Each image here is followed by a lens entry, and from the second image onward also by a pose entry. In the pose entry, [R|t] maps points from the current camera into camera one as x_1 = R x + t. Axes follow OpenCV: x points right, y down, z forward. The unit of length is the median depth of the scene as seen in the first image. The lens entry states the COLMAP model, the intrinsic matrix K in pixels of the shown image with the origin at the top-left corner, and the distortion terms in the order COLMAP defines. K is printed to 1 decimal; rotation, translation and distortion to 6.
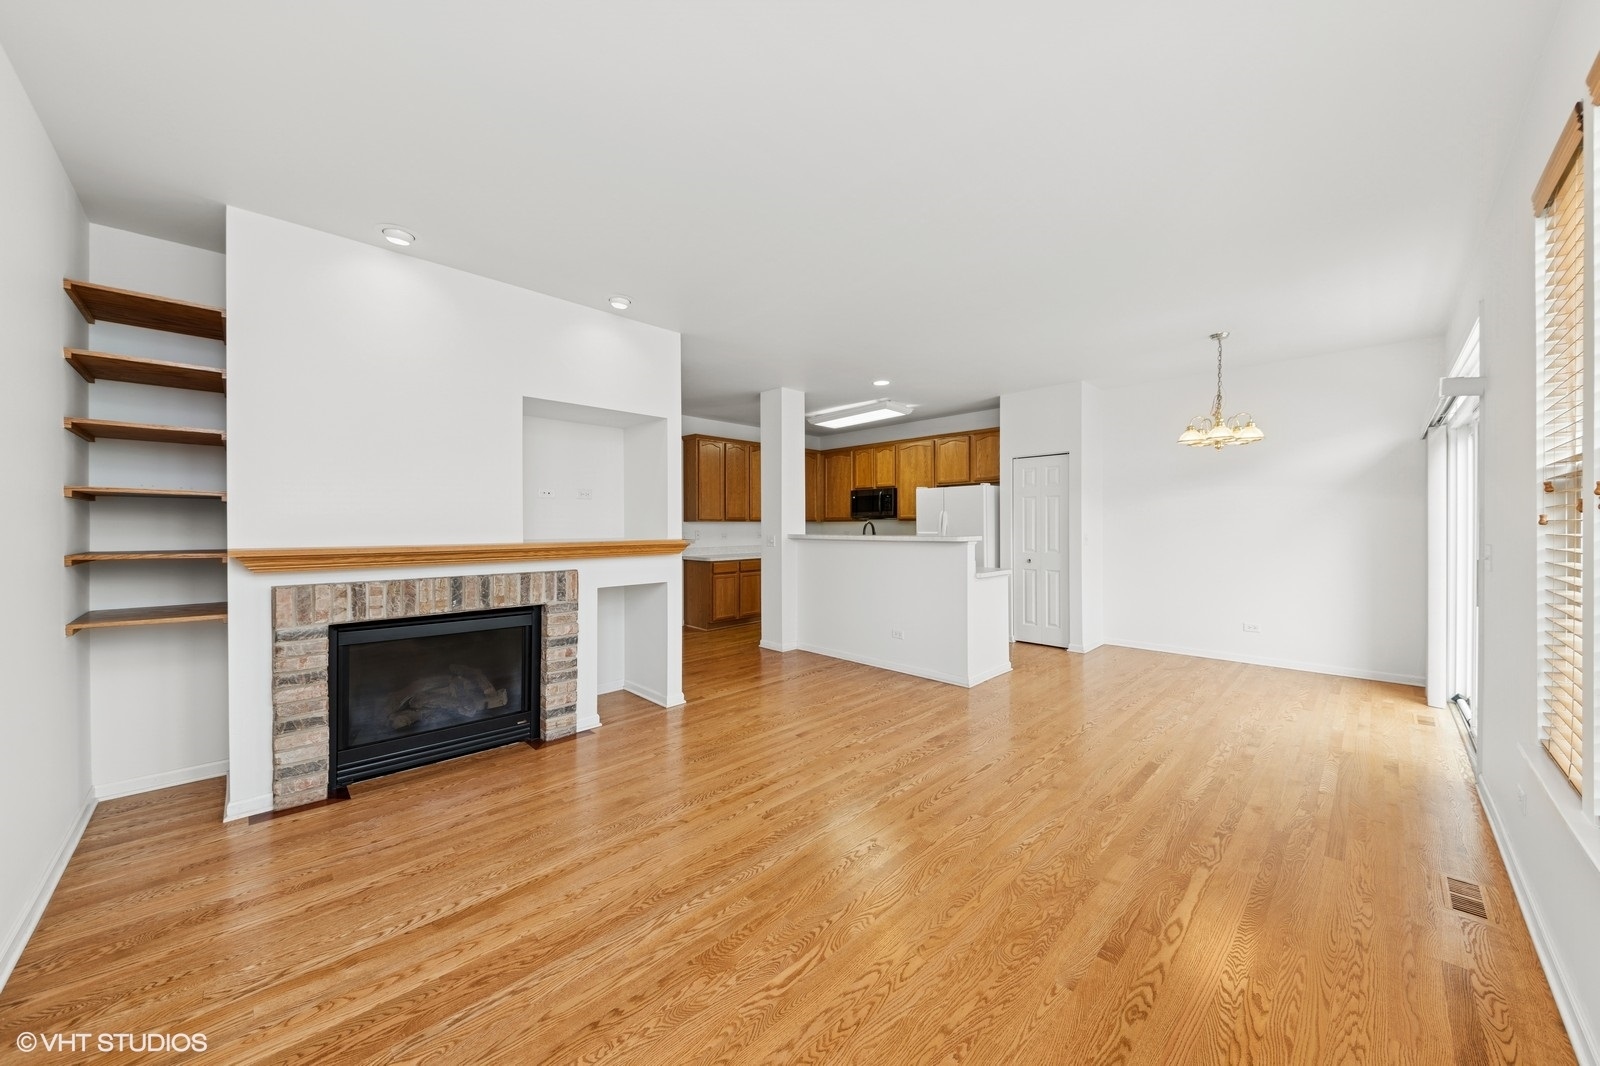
lens RADIAL K [[570.8, 0, 811.4], [0, 570.8, 527.6], [0, 0, 1]] dist [0.032298, -0.016732]
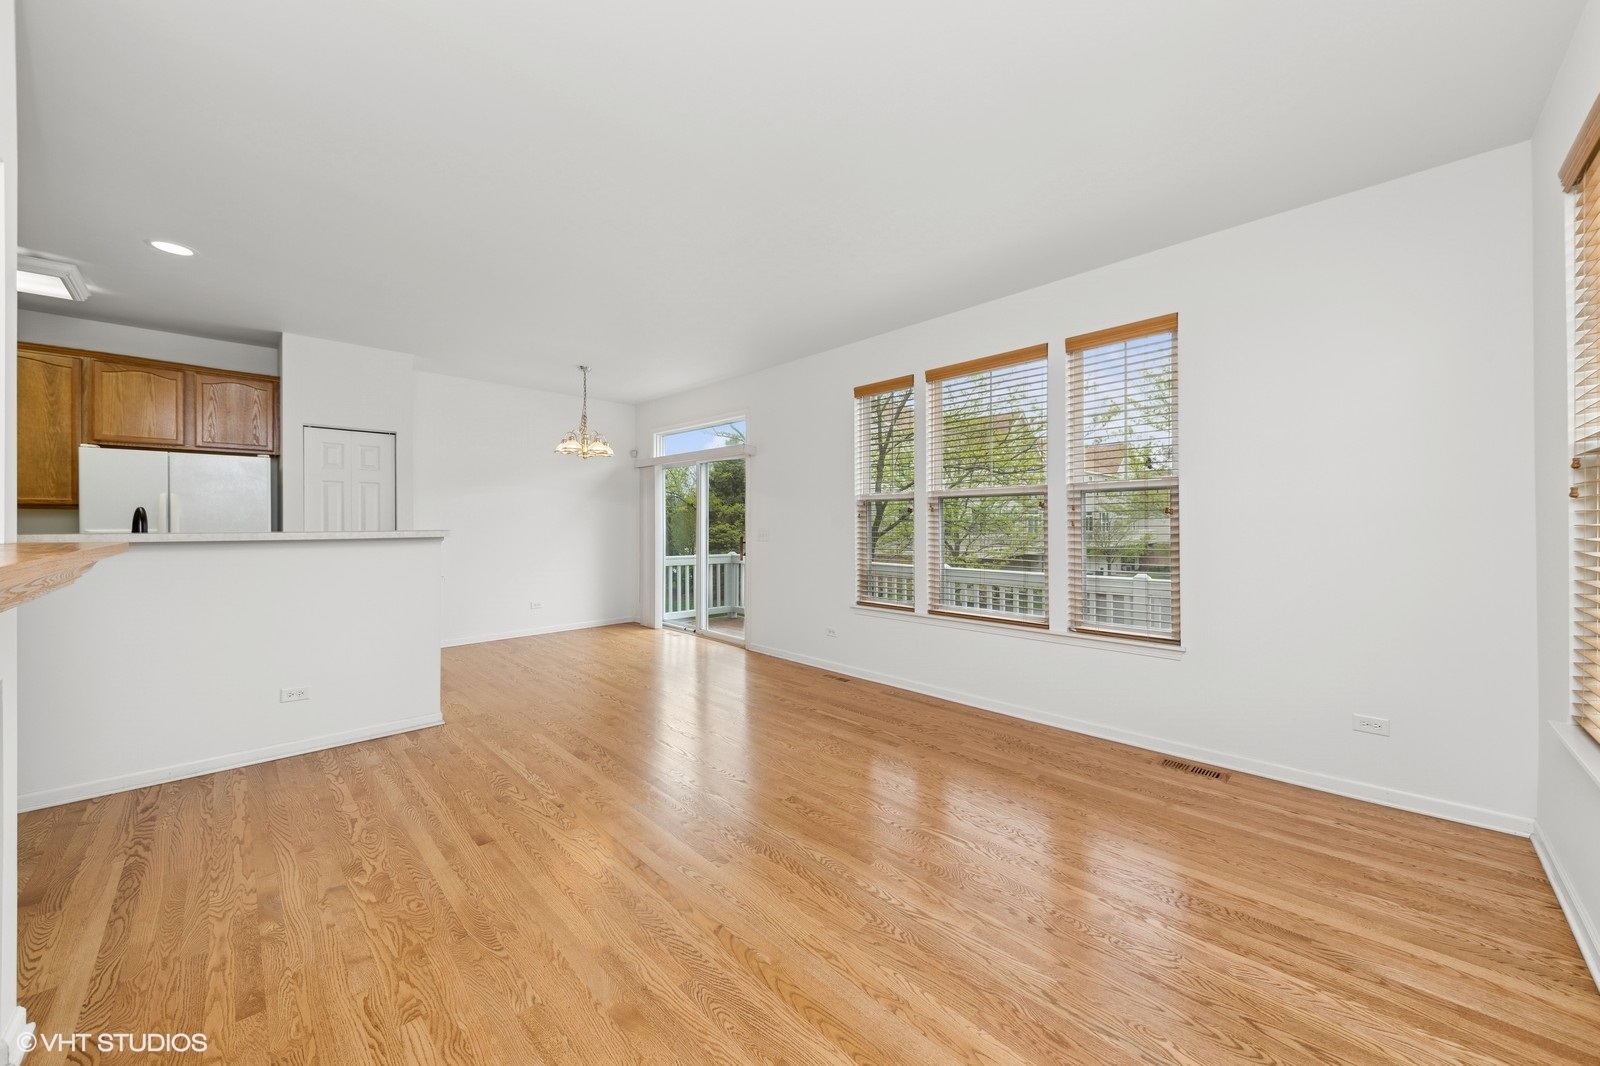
lens RADIAL K [[570.8, 0, 811.4], [0, 570.8, 527.6], [0, 0, 1]] dist [0.032298, -0.016732]
pose [[-0.008868, -0.003849, 0.999953, -0.684652], [0.007006, 0.999968, 0.003911, 0.015424], [-0.999936, 0.007040, -0.008841, 0.661704]]
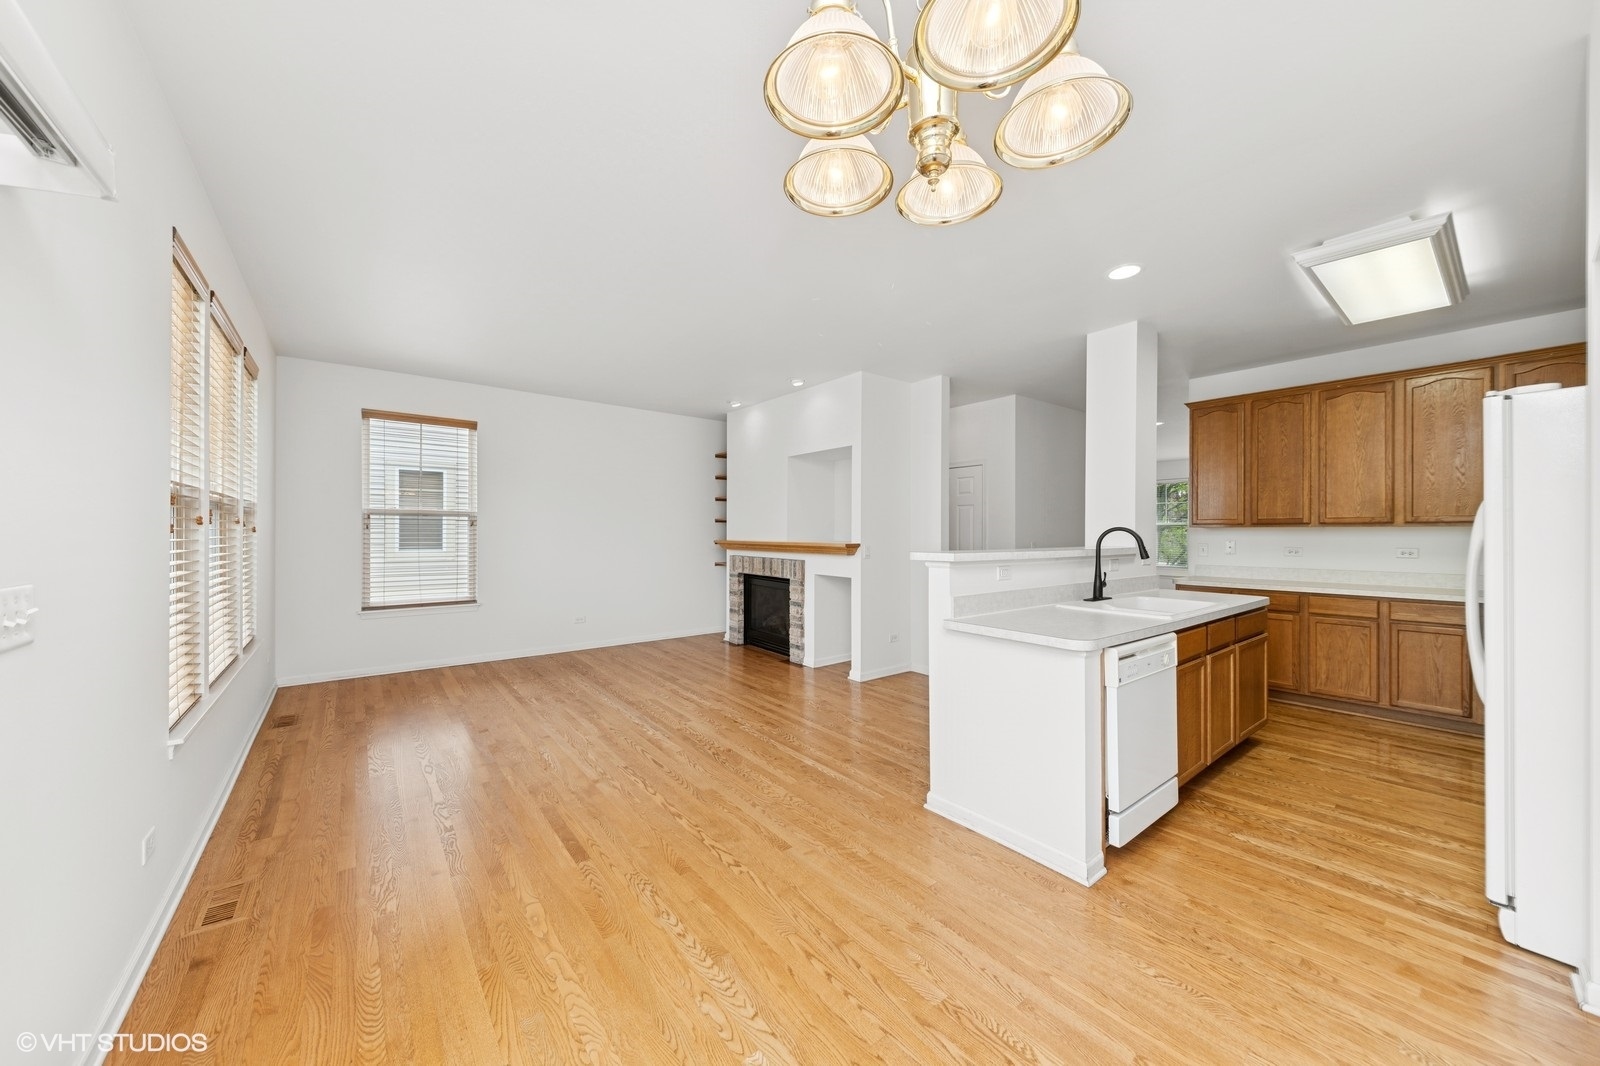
lens RADIAL K [[559.2, 0, 804.2], [0, 559.2, 526.2], [0, 0, 1]] dist [-0.011285, 0.000100]
pose [[-0.118126, -0.007225, -0.992972, 1.158607], [-0.008053, 0.999948, -0.006318, -0.009818], [0.992966, 0.007250, -0.118178, 1.247317]]
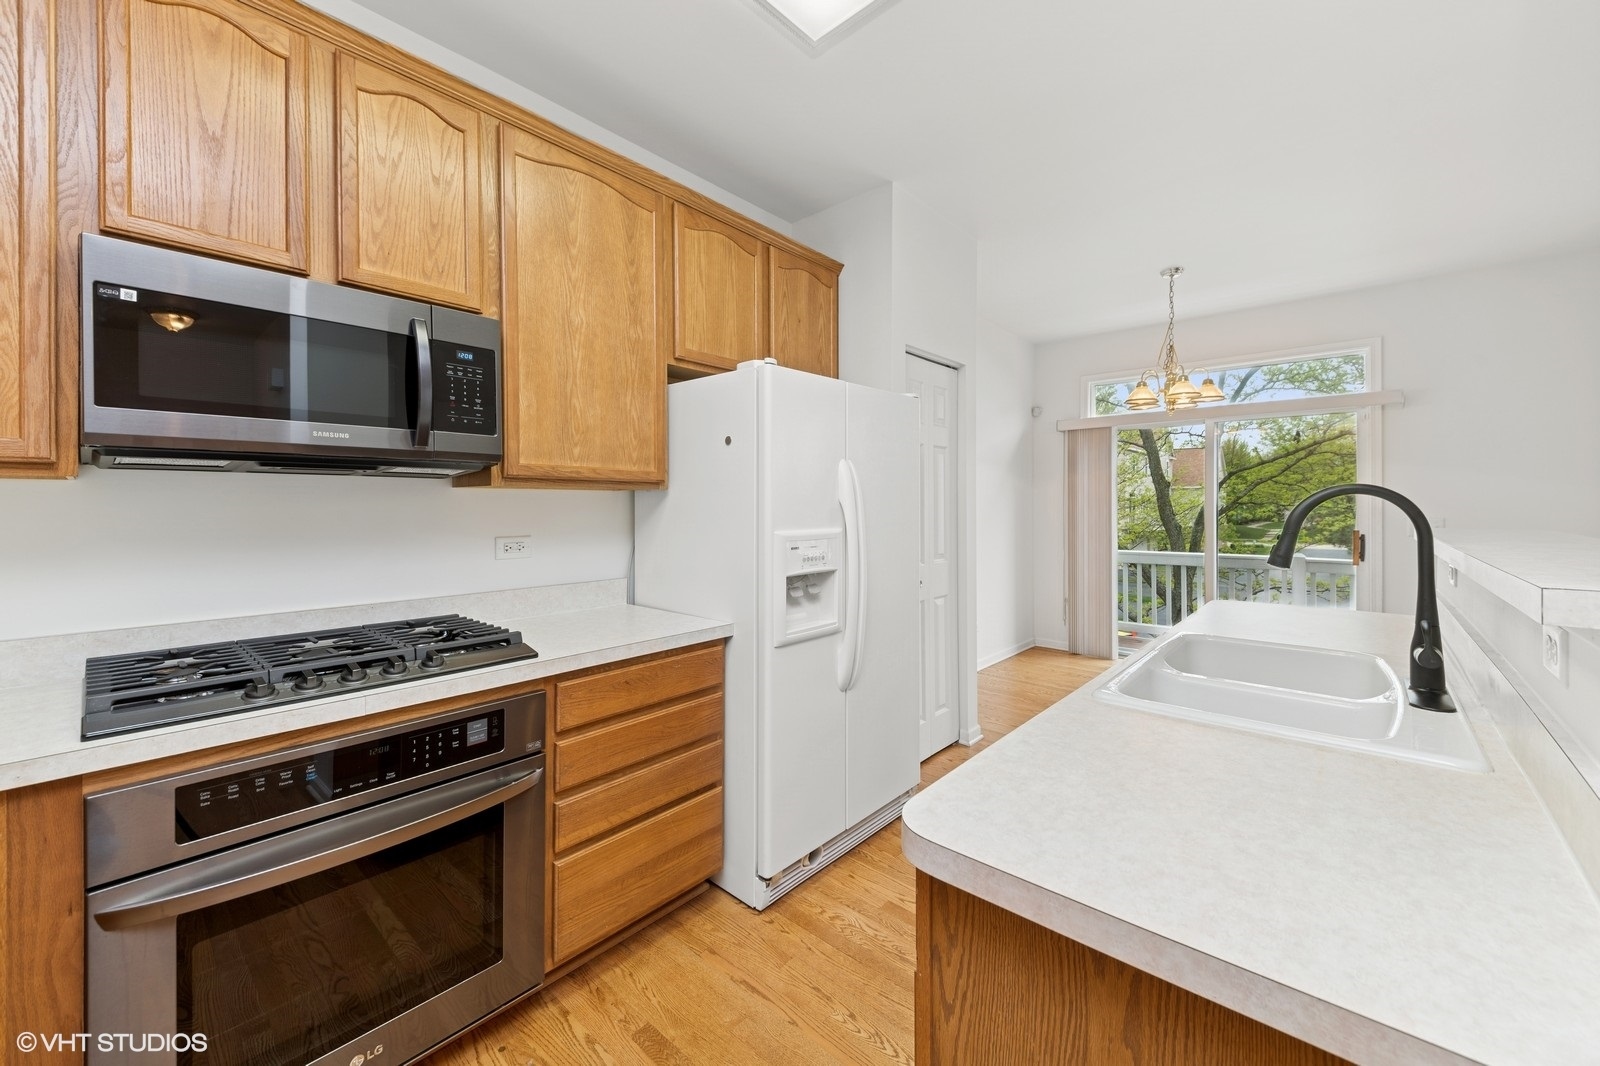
lens RADIAL K [[619.5, 0, 782.9], [0, 619.5, 507.6], [0, 0, 1]] dist [0.007610, 0.000018]
pose [[-0.049469, -0.004200, 0.998767, -0.168794], [0.007814, 0.999959, 0.004592, -0.010571], [-0.998745, 0.008031, -0.049434, 2.020197]]
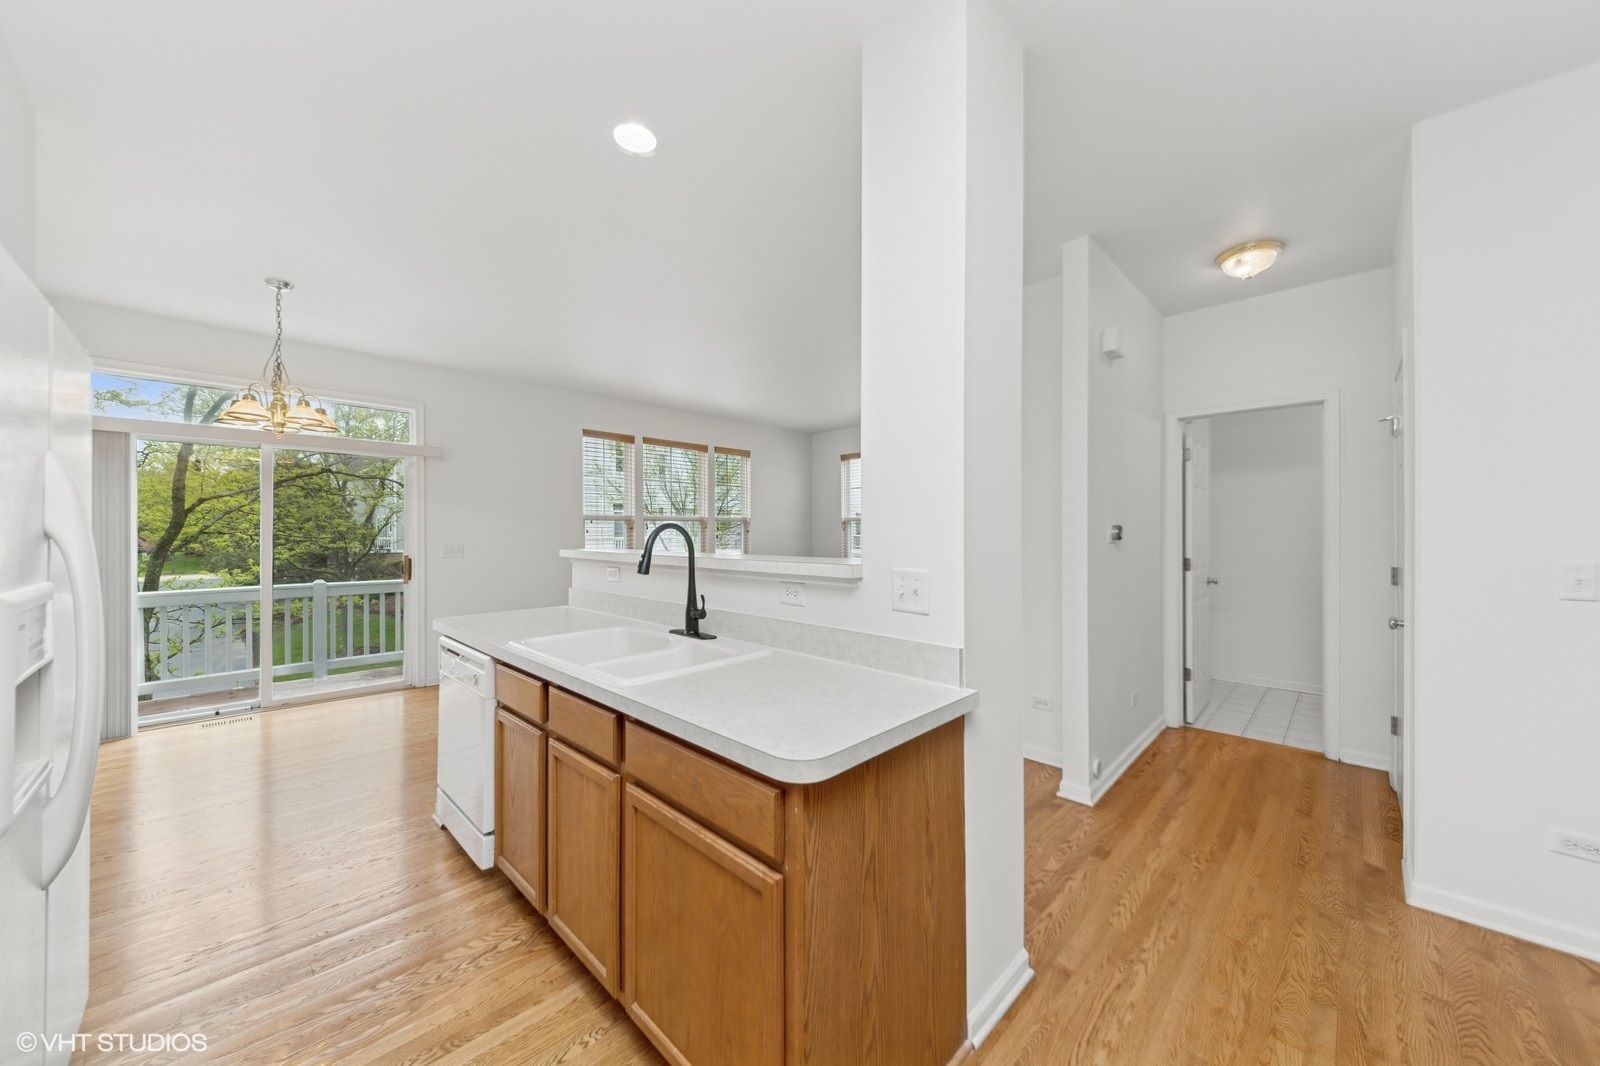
lens RADIAL K [[570.8, 0, 811.4], [0, 570.8, 527.6], [0, 0, 1]] dist [0.032298, -0.016732]
pose [[-0.999499, -0.000187, -0.031646, 0.061679], [-0.000072, 0.999993, -0.003635, -0.013223], [0.031646, -0.003631, -0.999493, 2.263197]]
